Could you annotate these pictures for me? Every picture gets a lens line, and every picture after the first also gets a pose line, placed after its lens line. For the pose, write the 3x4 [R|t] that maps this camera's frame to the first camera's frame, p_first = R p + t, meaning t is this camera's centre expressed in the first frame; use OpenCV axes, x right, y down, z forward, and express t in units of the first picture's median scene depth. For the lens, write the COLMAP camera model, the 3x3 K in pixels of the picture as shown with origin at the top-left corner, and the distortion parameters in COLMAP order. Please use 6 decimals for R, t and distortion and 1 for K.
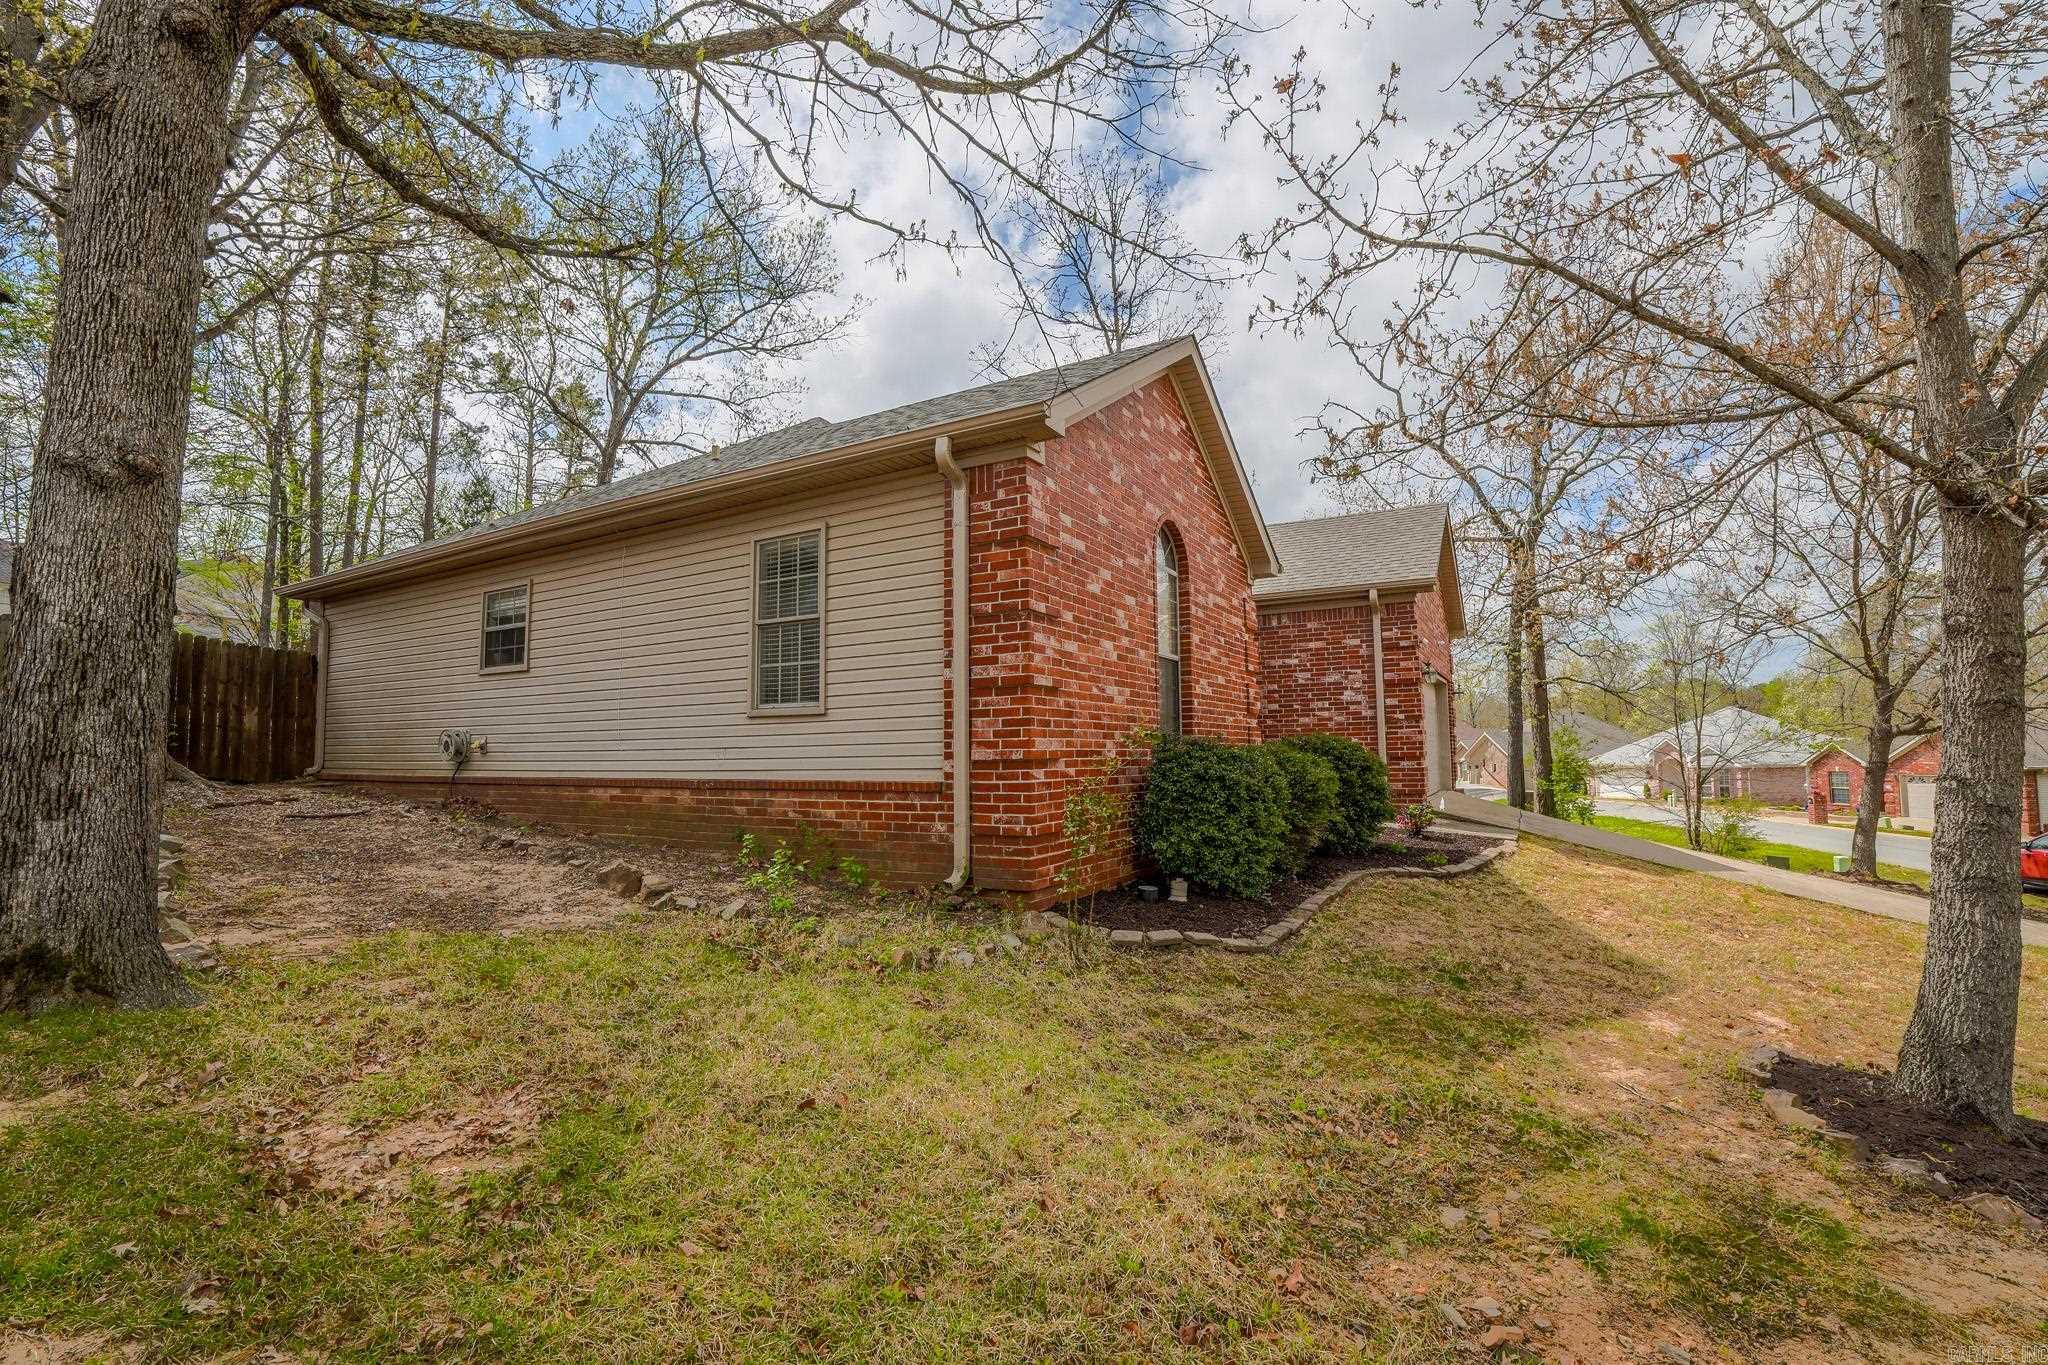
lens RADIAL K [[911.1, 0, 1024.0], [0, 911.1, 682.5], [0, 0, 1]] dist [-0.074749, 0.000024]
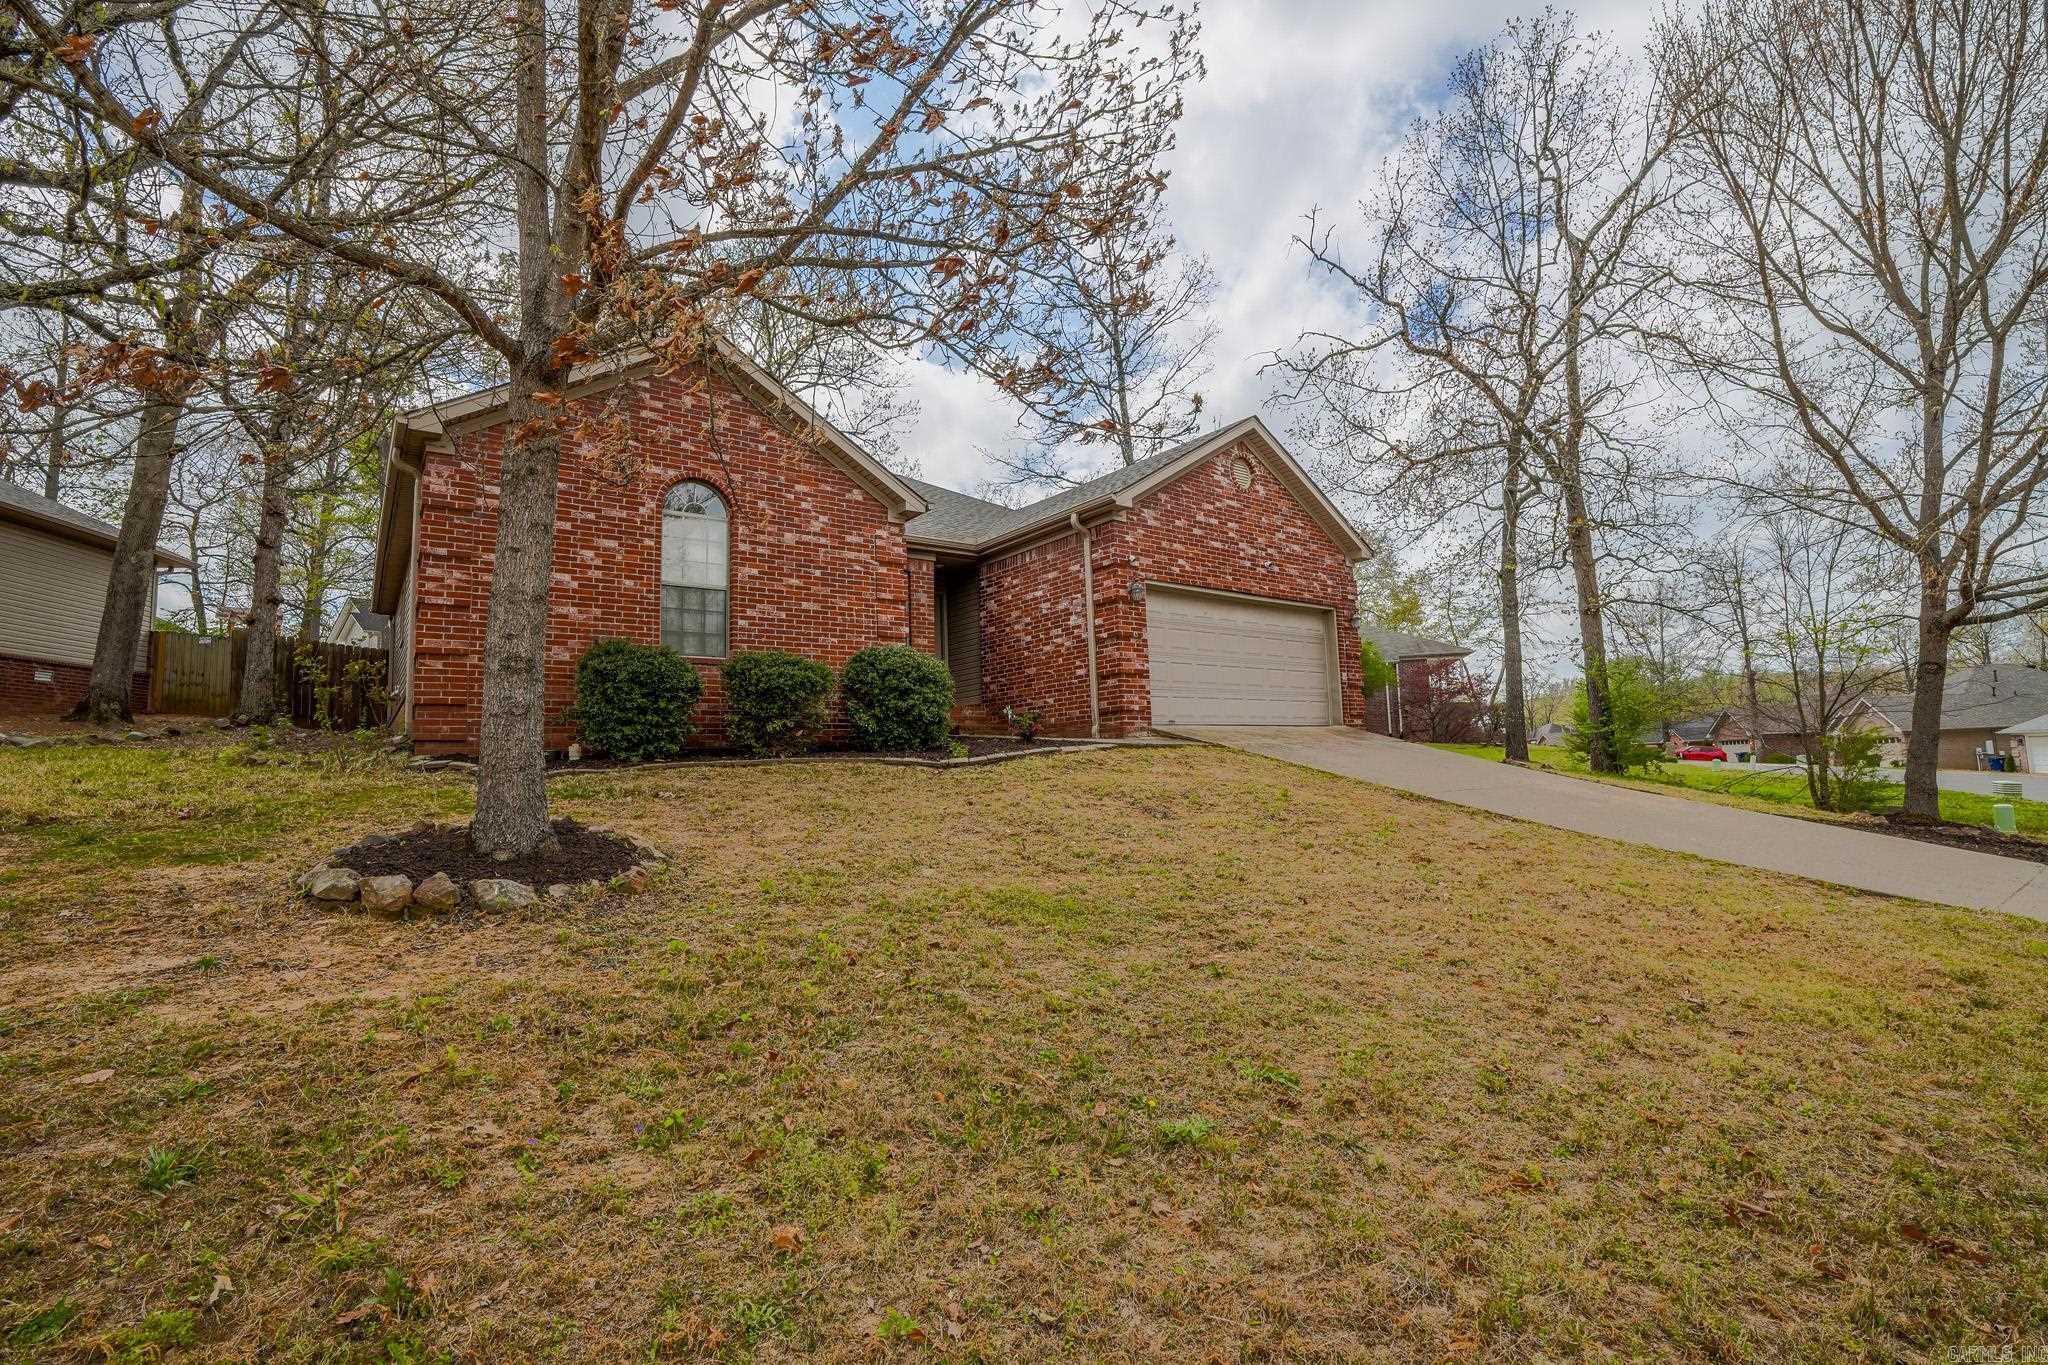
lens RADIAL K [[911.1, 0, 1024.0], [0, 911.1, 682.5], [0, 0, 1]] dist [-0.074749, 0.000024]
pose [[0.923282, -0.056462, -0.379951, 1.212035], [0.053491, 0.998399, -0.018383, 0.175694], [0.380381, -0.003351, 0.924824, 0.035974]]
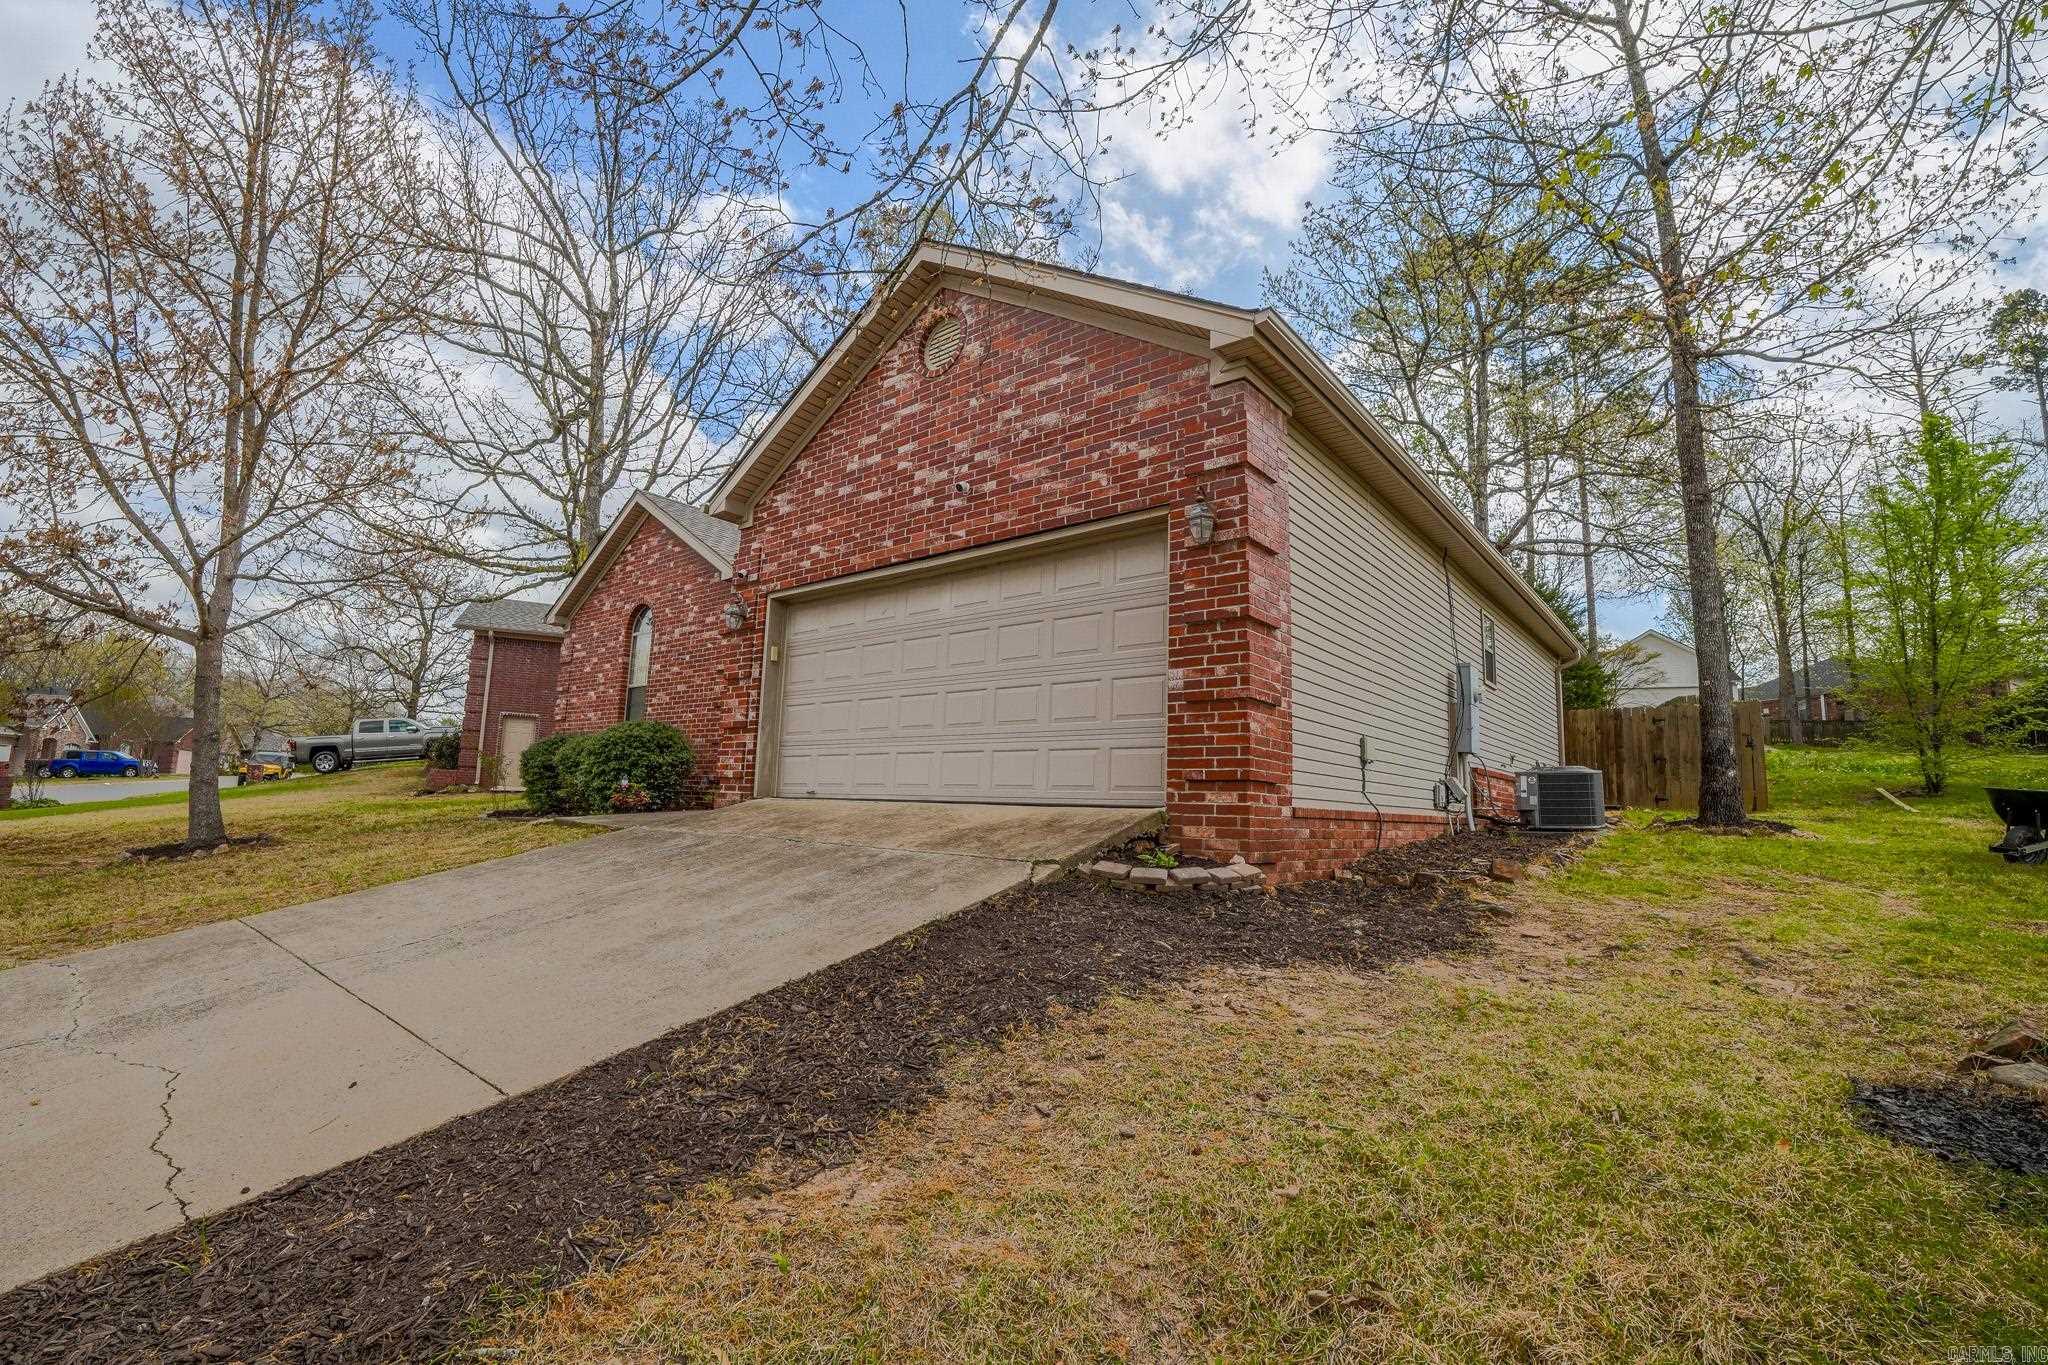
lens RADIAL K [[911.1, 0, 1024.0], [0, 911.1, 682.5], [0, 0, 1]] dist [-0.074749, 0.000024]
pose [[-0.165231, -0.134600, -0.977027, 1.921098], [0.049701, 0.988248, -0.144551, 0.277601], [0.985002, -0.072443, -0.156600, 2.276659]]
